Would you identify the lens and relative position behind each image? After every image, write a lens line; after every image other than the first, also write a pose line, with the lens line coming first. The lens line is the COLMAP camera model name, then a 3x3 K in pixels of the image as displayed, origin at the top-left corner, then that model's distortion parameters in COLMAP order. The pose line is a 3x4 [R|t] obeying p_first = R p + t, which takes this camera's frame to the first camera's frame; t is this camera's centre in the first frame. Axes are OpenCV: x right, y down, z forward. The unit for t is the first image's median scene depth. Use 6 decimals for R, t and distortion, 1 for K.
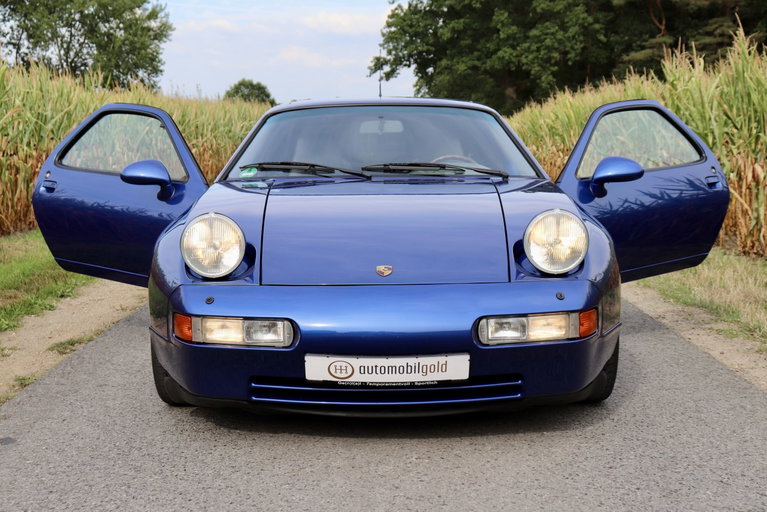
lens RADIAL K [[1194.9, 0, 375.3], [0, 1194.9, 253.1], [0, 0, 1]] dist [0.066480, 0.000000]
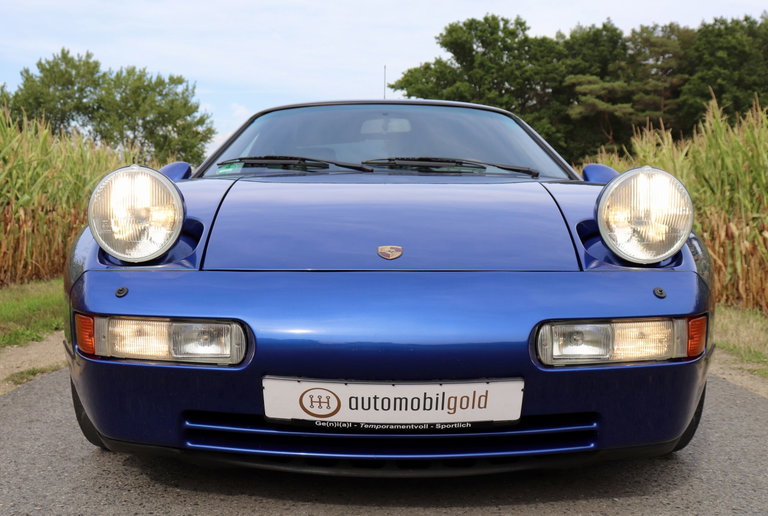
lens RADIAL K [[936.8, 0, 372.7], [0, 936.8, 240.5], [0, 0, 1]] dist [-0.034608, 0.000000]
pose [[0.999887, 0.014004, -0.005515, 0.000598], [-0.014425, 0.996203, -0.085853, 0.038609], [0.004292, 0.085922, 0.996293, 0.354958]]
